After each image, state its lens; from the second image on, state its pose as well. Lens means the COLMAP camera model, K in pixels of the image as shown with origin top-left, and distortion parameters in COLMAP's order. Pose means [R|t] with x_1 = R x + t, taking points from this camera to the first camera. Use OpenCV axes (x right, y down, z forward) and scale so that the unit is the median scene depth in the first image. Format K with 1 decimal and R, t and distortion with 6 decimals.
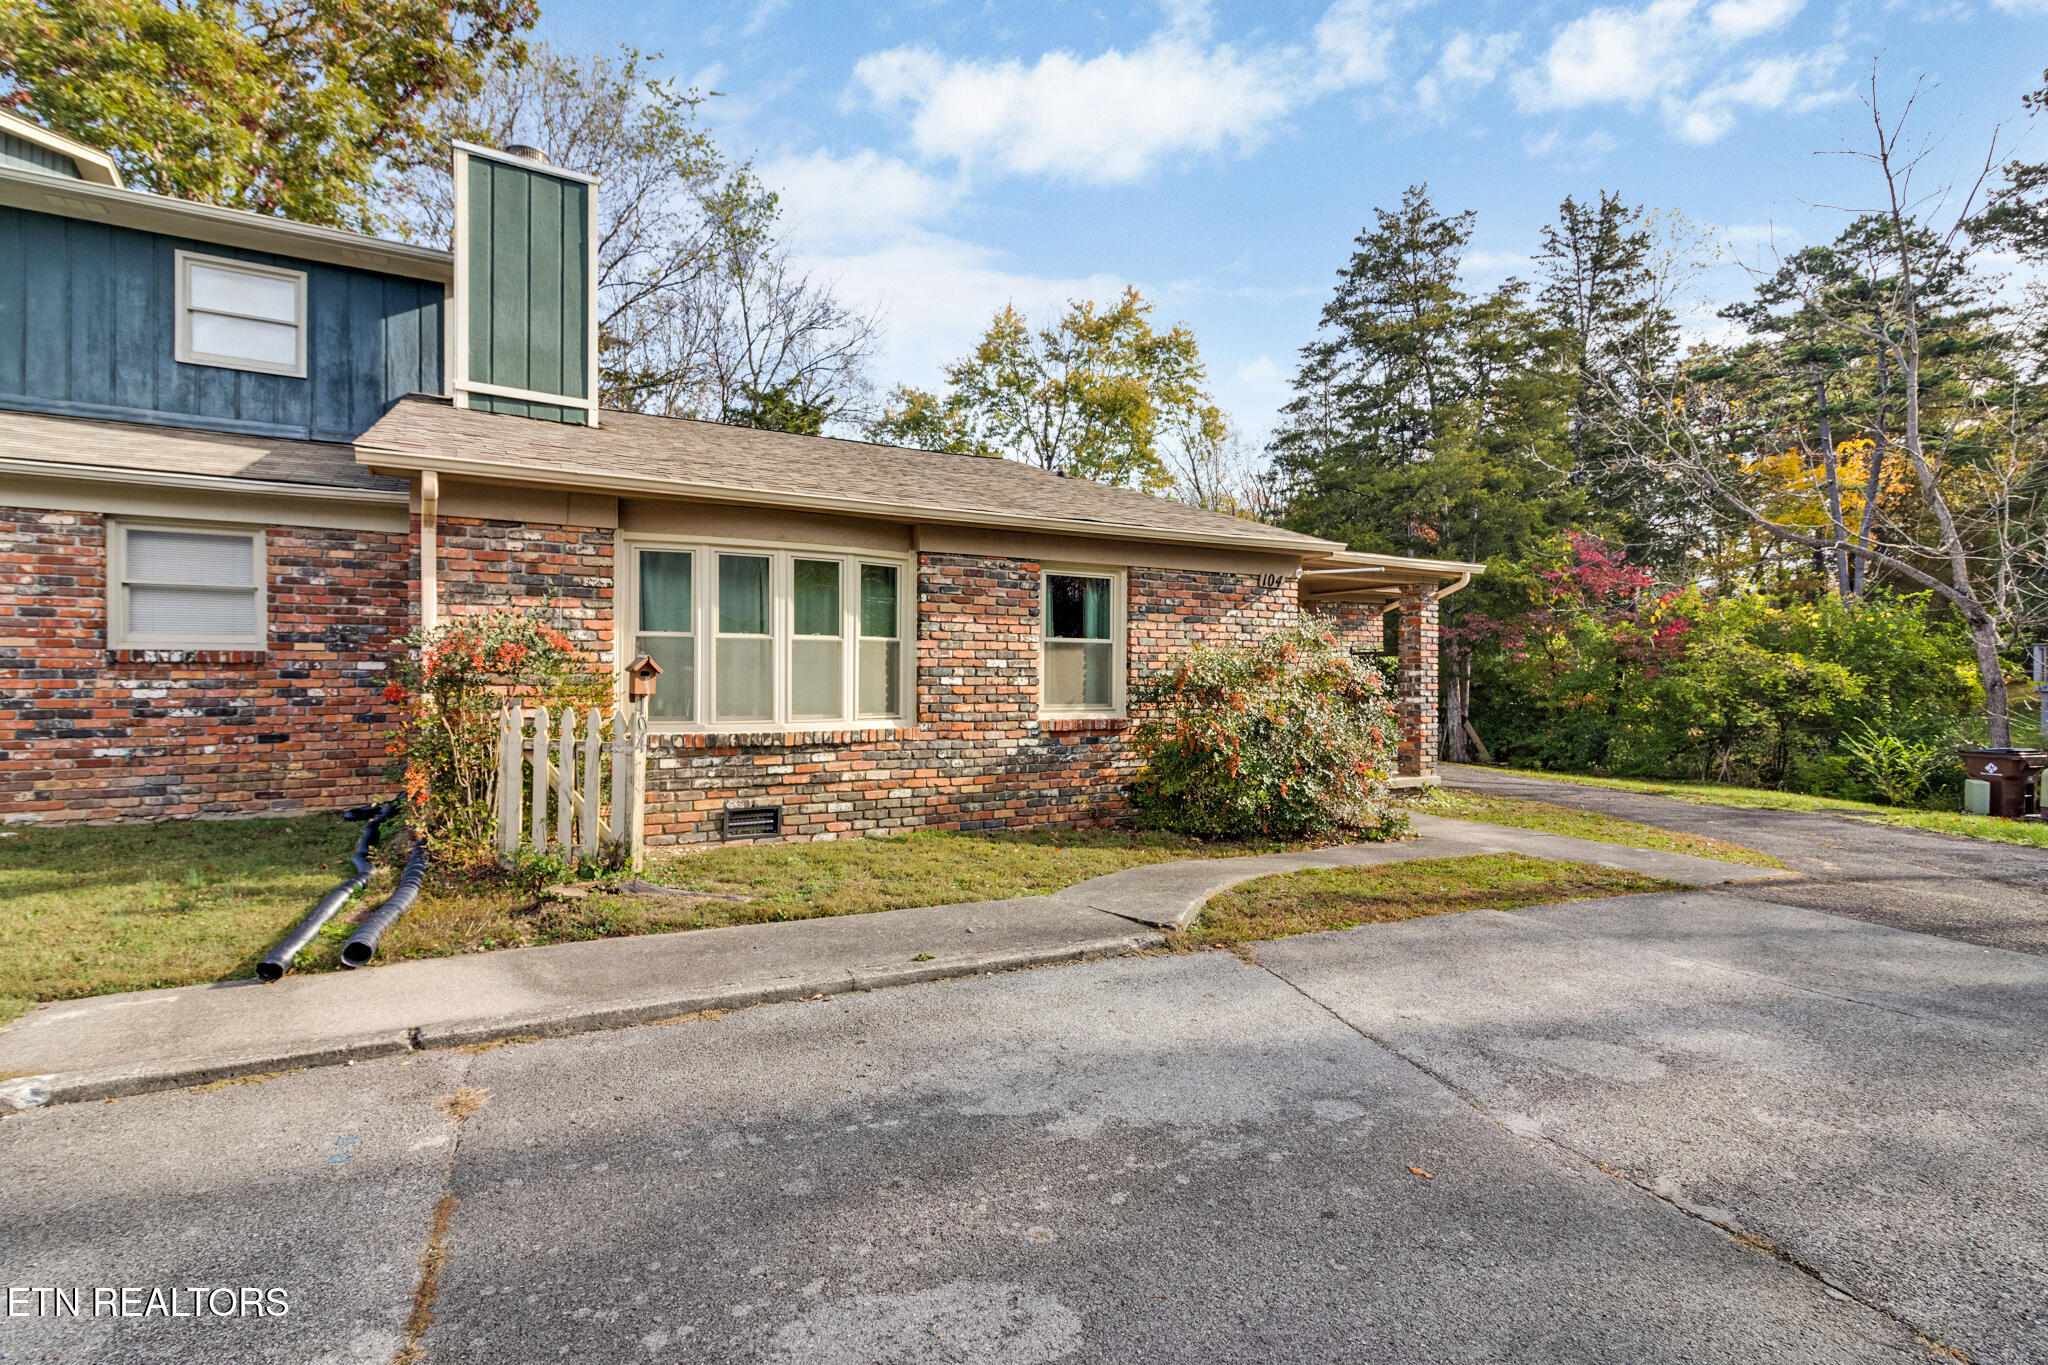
lens RADIAL K [[949.5, 0, 1024.5], [0, 949.5, 685.1], [0, 0, 1]] dist [0.000812, 0.000120]
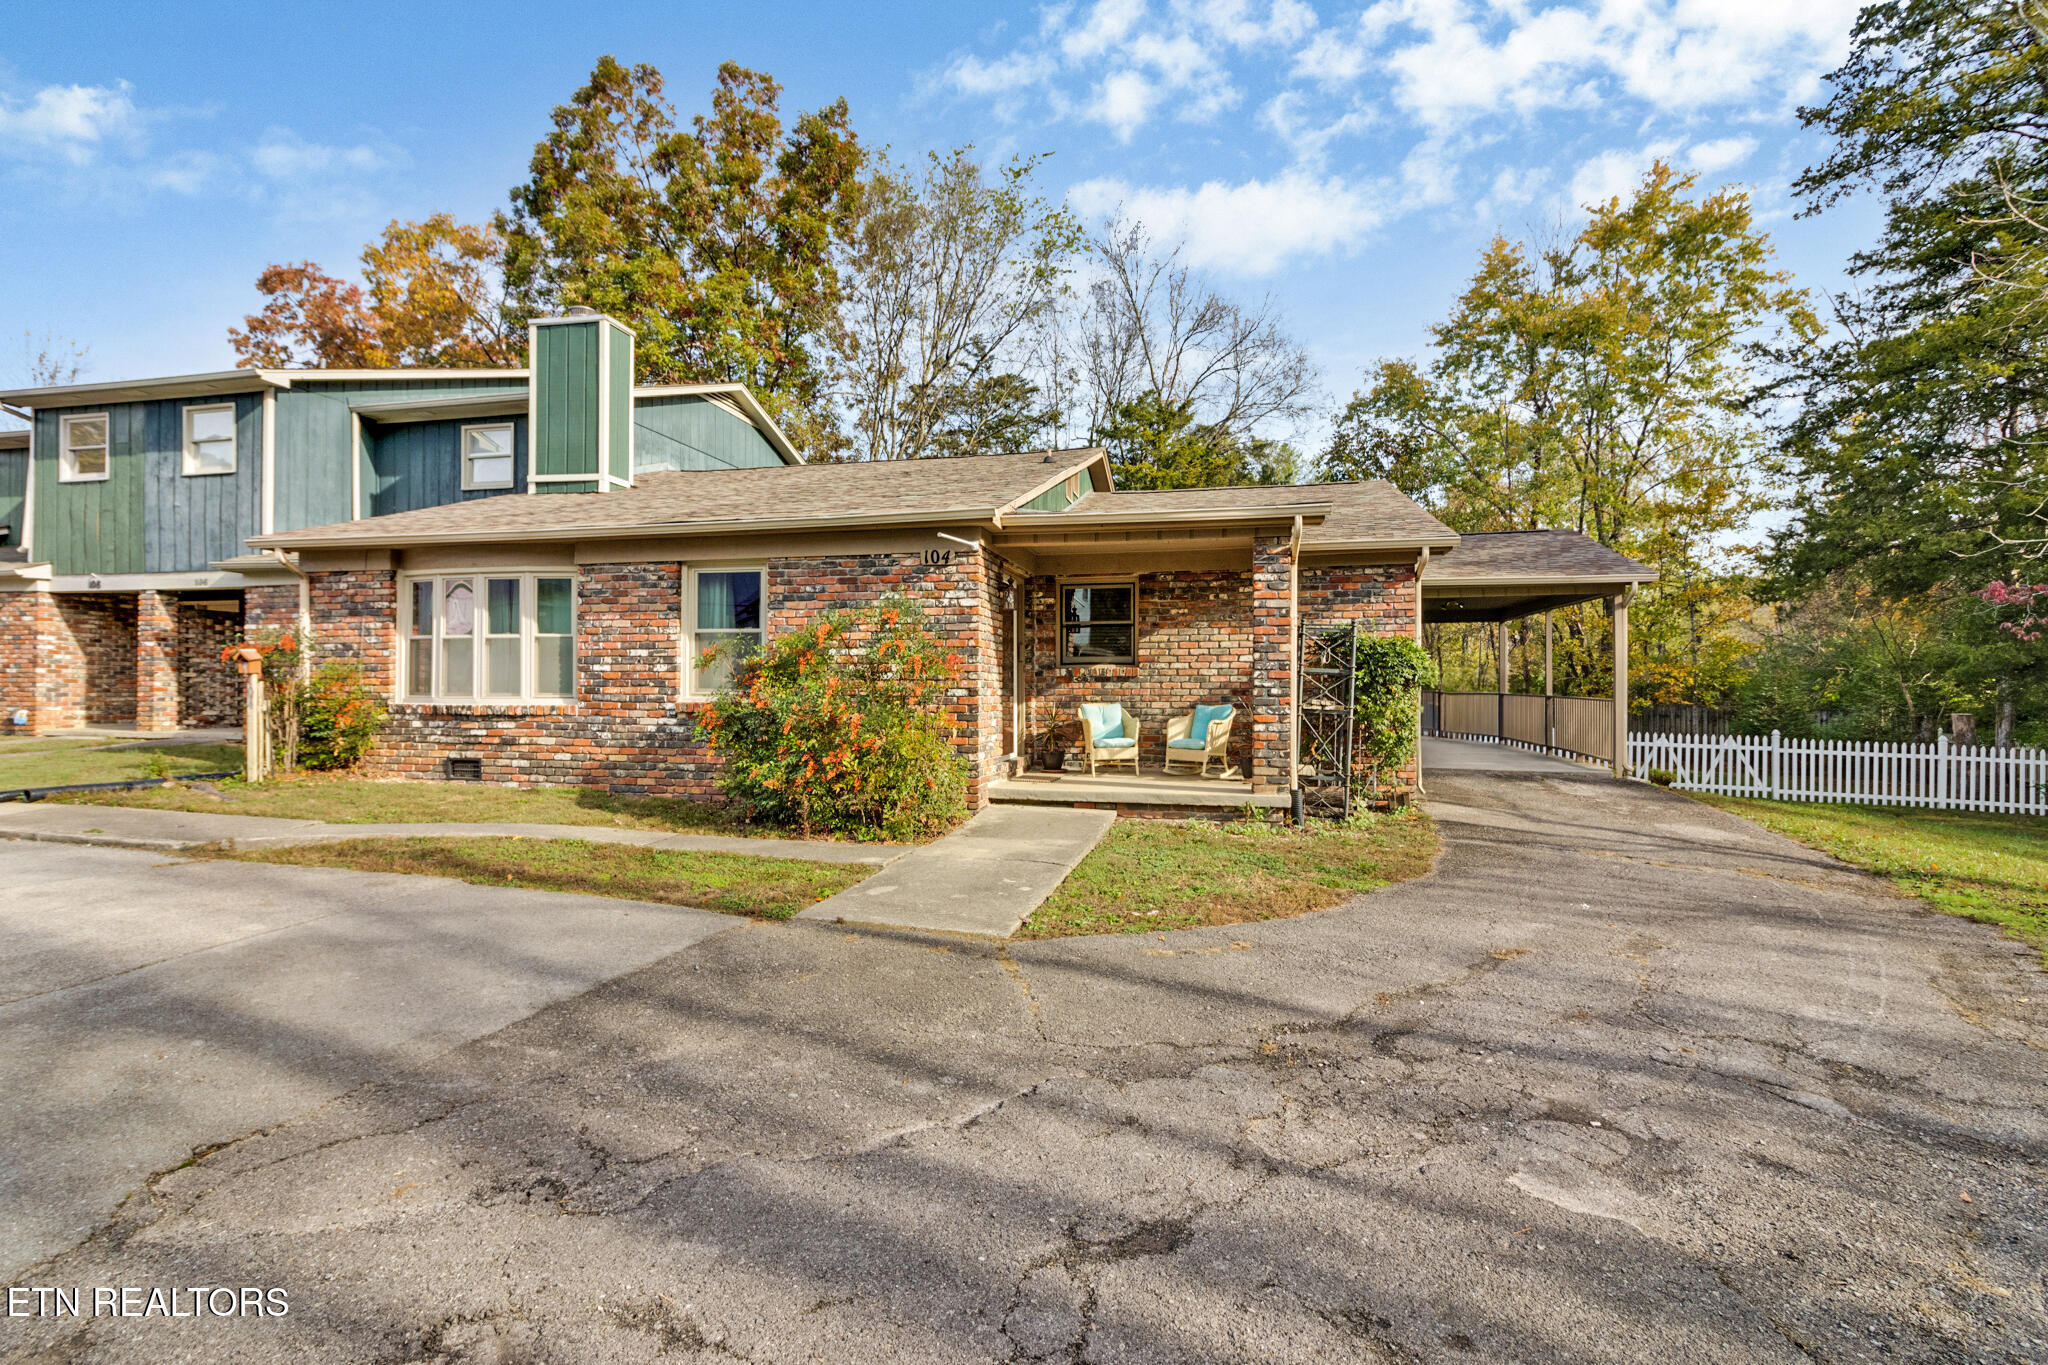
lens RADIAL K [[949.5, 0, 1014.4], [0, 949.5, 682.4], [0, 0, 1]] dist [0.000812, 0.000120]
pose [[0.735677, -0.002862, -0.677327, 1.125546], [-0.005003, 0.999941, -0.009658, 0.023049], [0.677314, 0.010494, 0.735619, 0.456843]]
